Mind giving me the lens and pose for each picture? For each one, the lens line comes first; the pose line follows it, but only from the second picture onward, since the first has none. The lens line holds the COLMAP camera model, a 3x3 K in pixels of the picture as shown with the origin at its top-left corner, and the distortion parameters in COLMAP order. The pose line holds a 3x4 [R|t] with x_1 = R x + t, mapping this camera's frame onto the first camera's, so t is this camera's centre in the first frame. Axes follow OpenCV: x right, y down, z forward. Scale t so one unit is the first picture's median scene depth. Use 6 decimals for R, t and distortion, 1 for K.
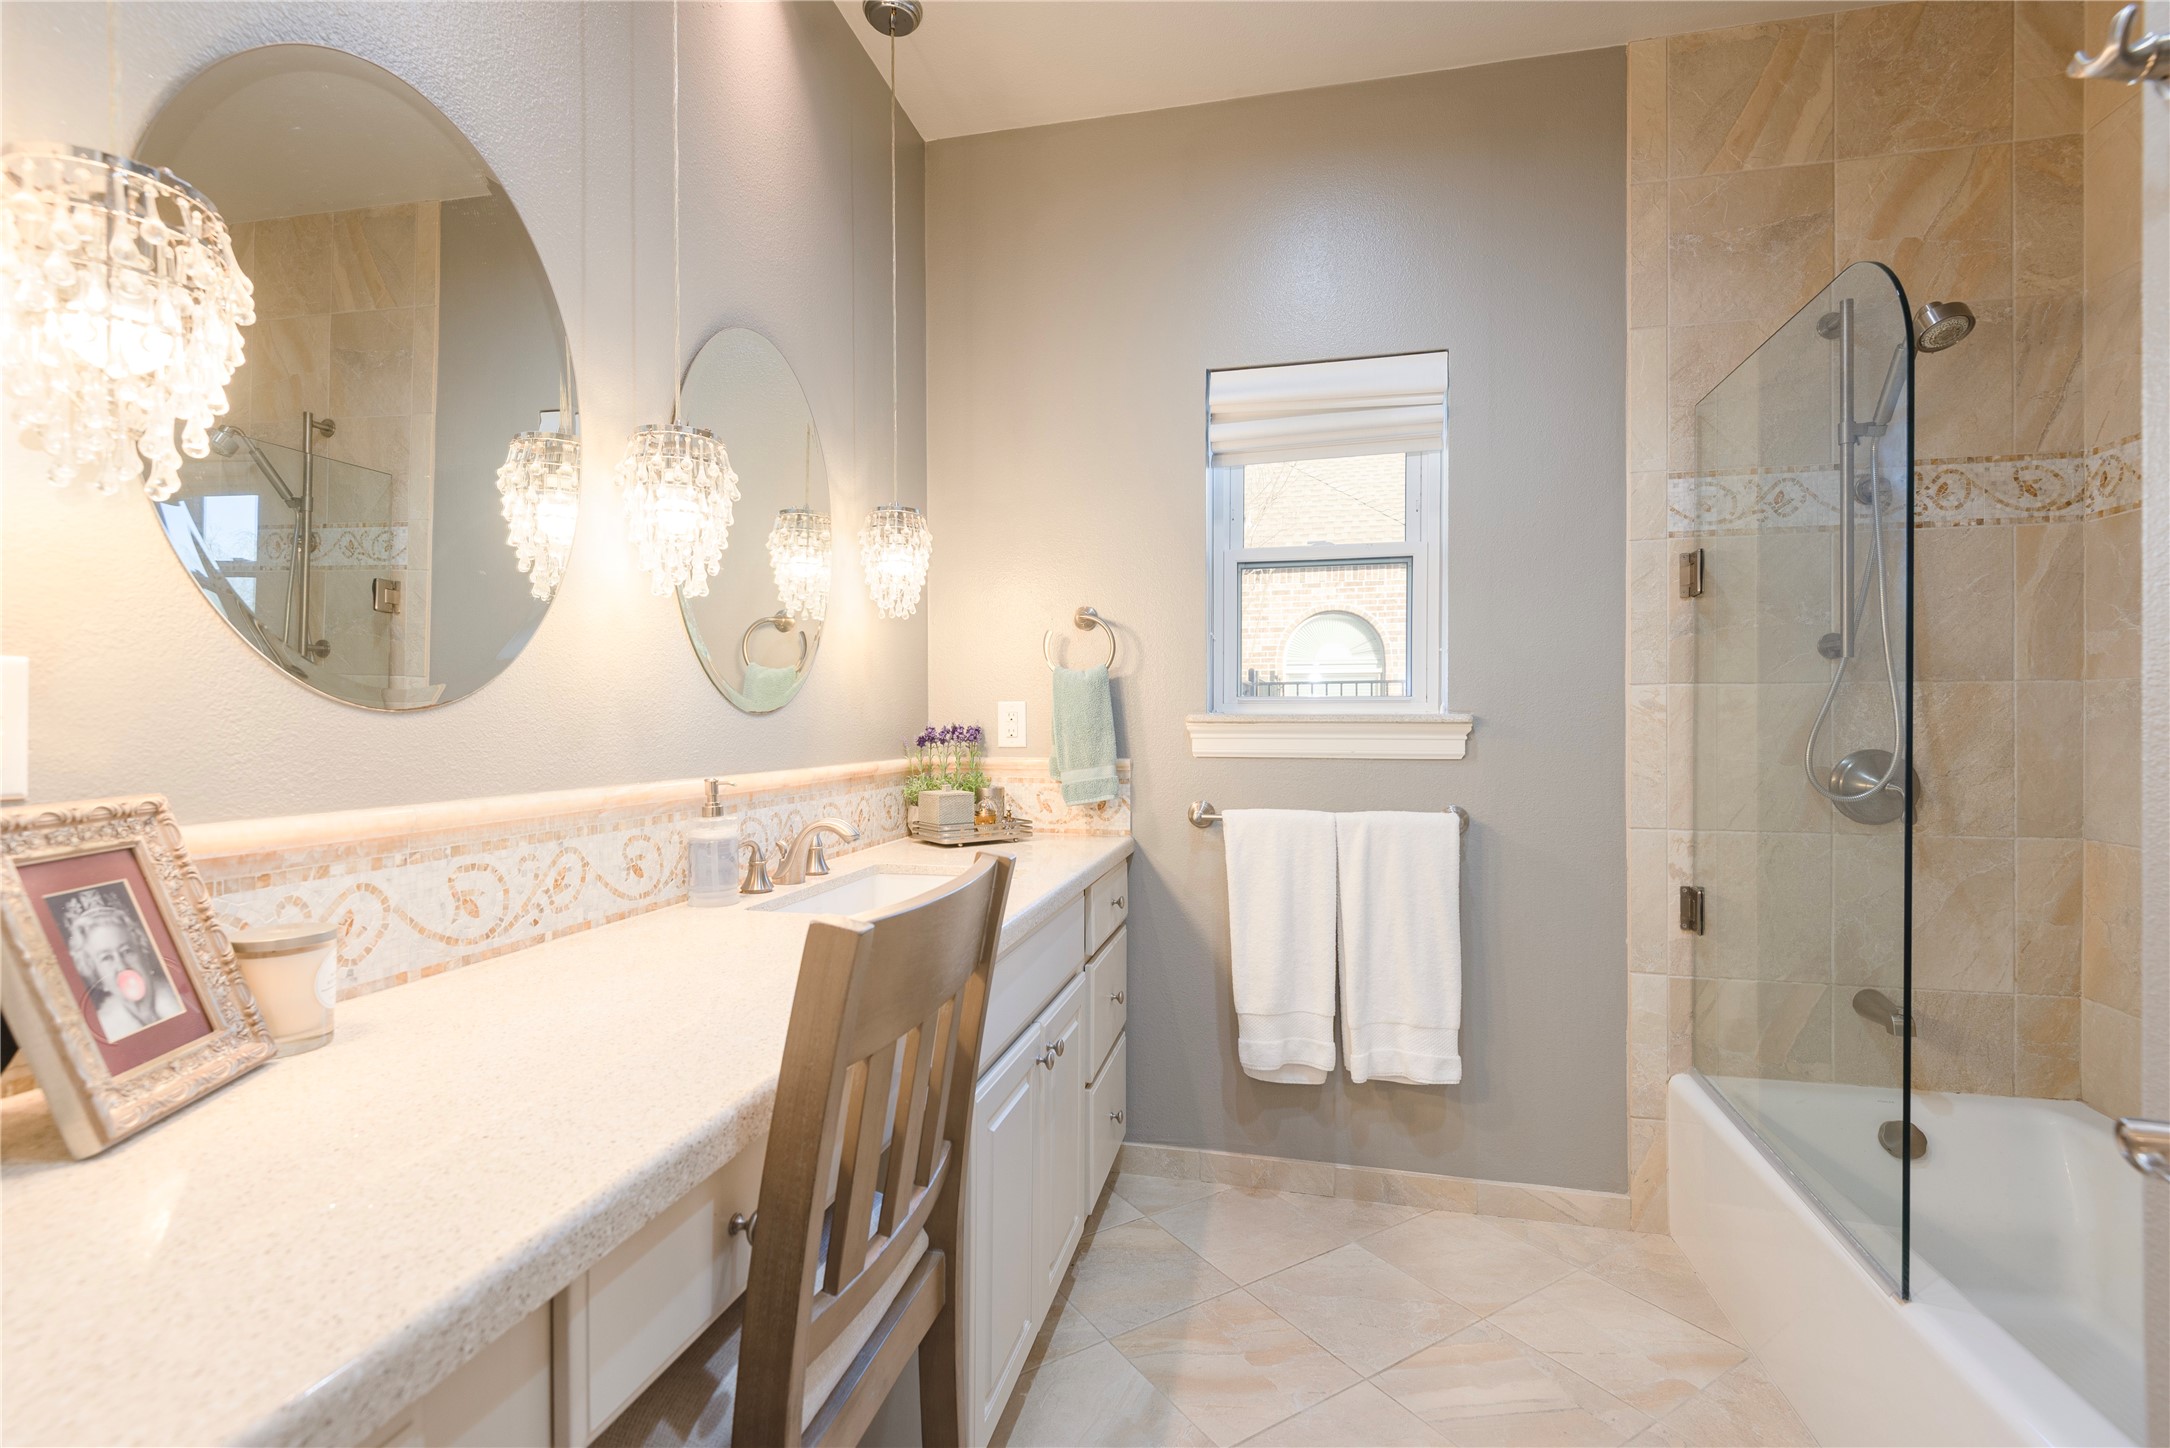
lens RADIAL K [[975.4, 0, 1090.8], [0, 975.4, 719.7], [0, 0, 1]] dist [0.026767, -0.016375]
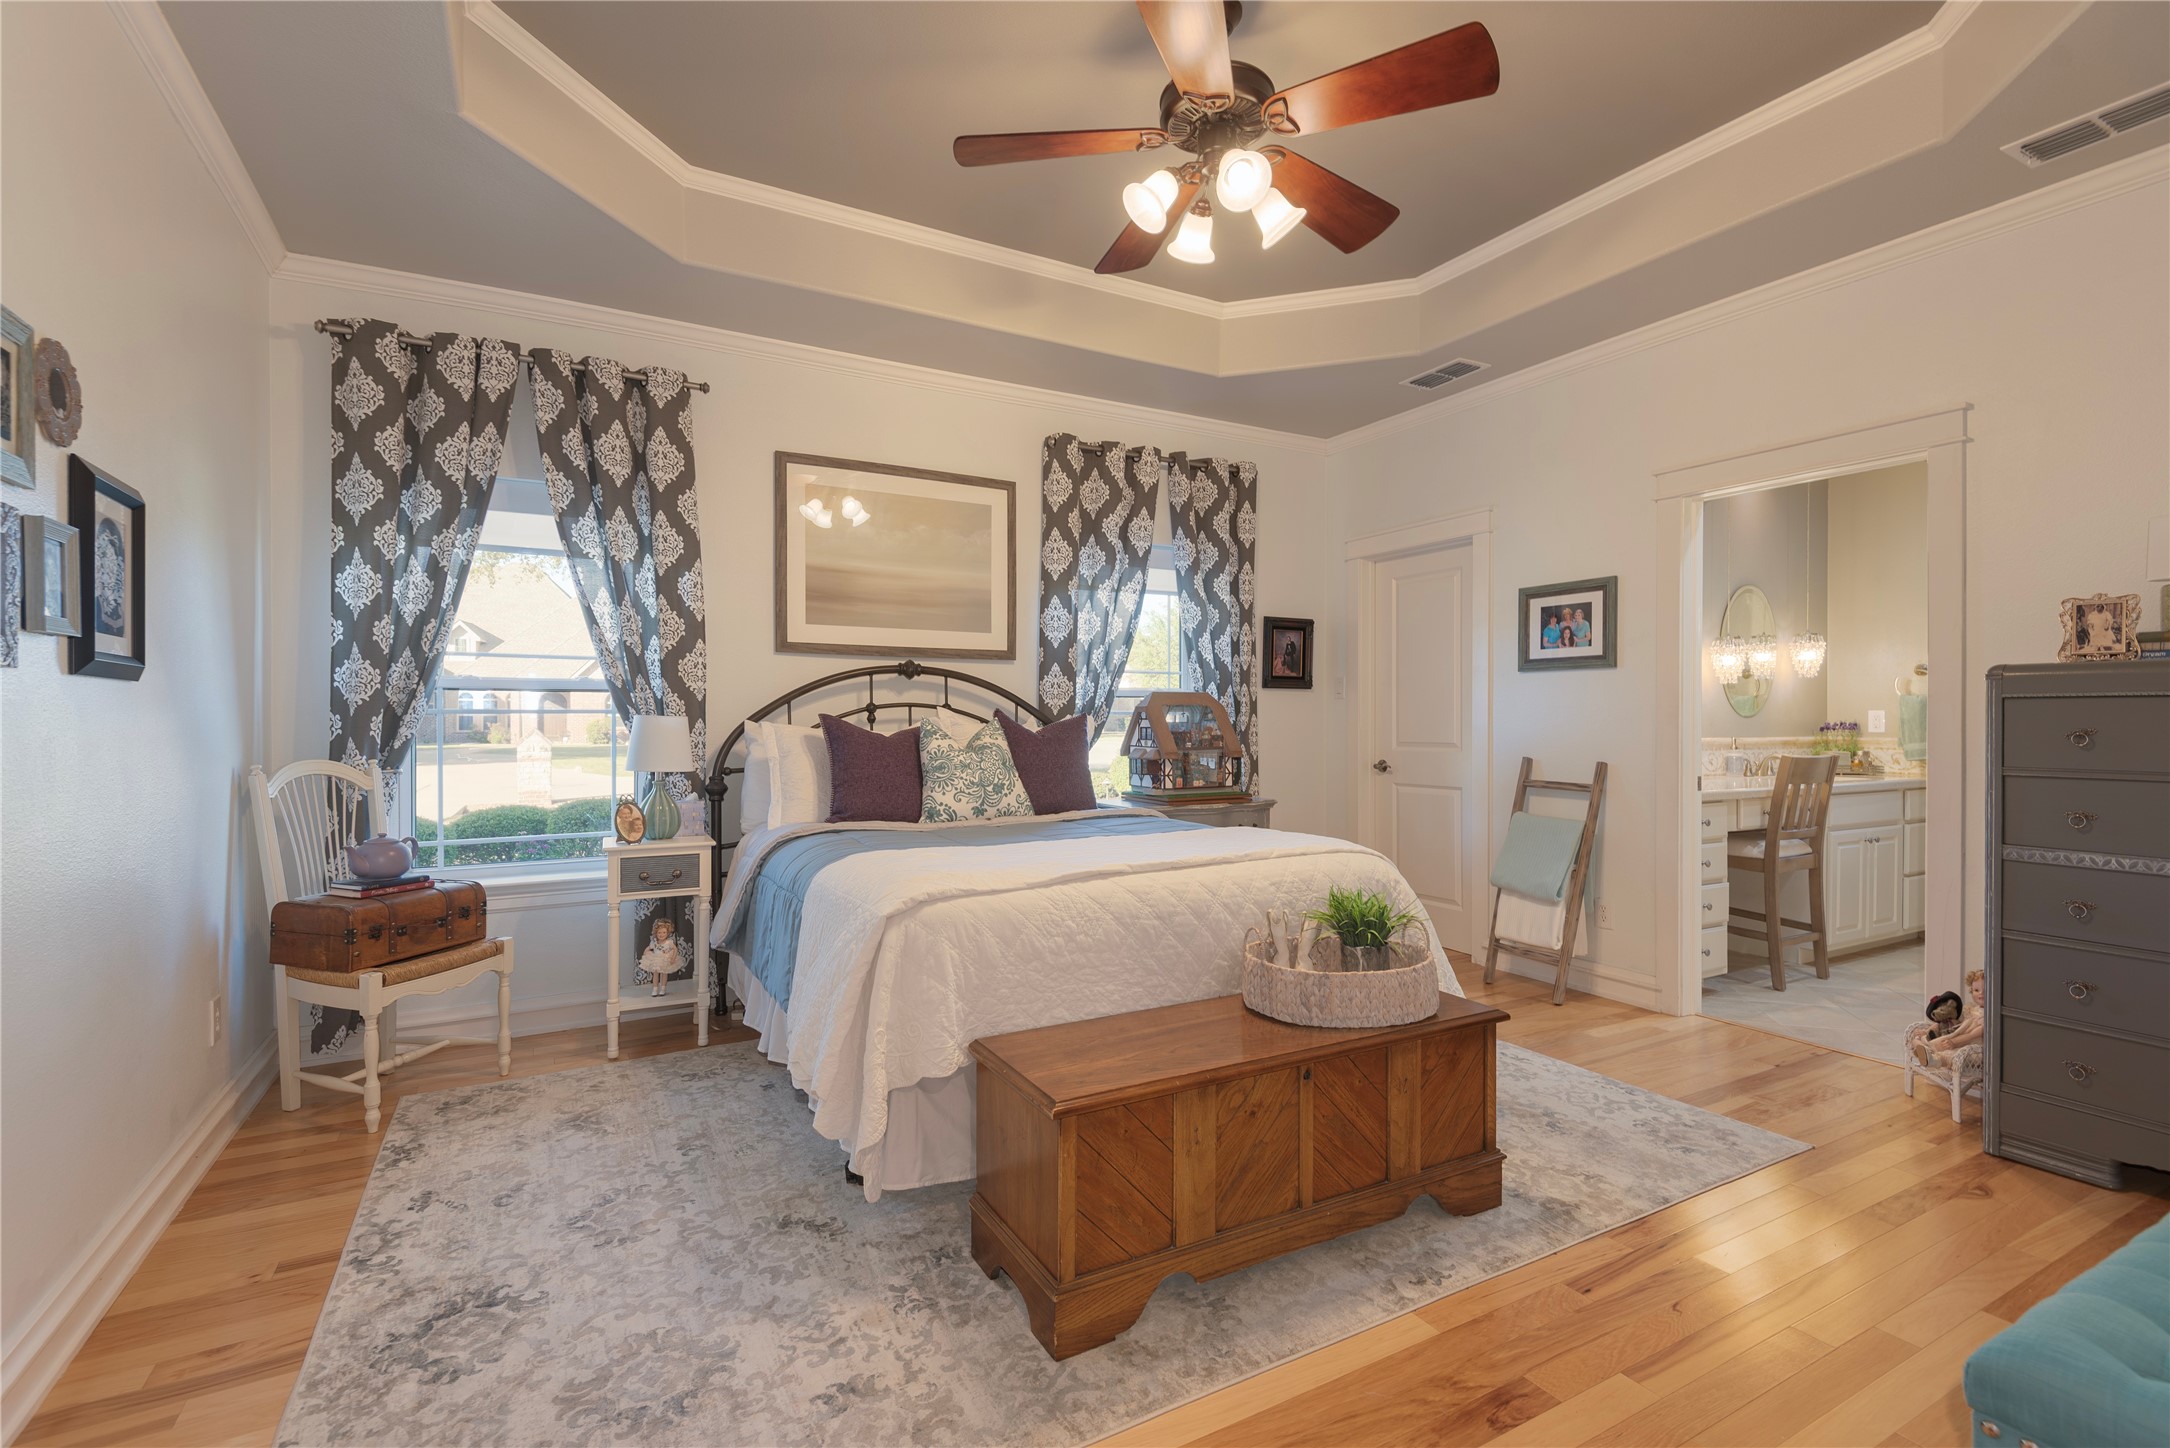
lens RADIAL K [[975.4, 0, 1093.0], [0, 975.4, 720.9], [0, 0, 1]] dist [0.026767, -0.016375]
pose [[0.668174, 0.001095, -0.744005, 0.385089], [0.001296, 0.999996, 0.002636, -0.004321], [0.744004, -0.002726, 0.668169, -1.727963]]
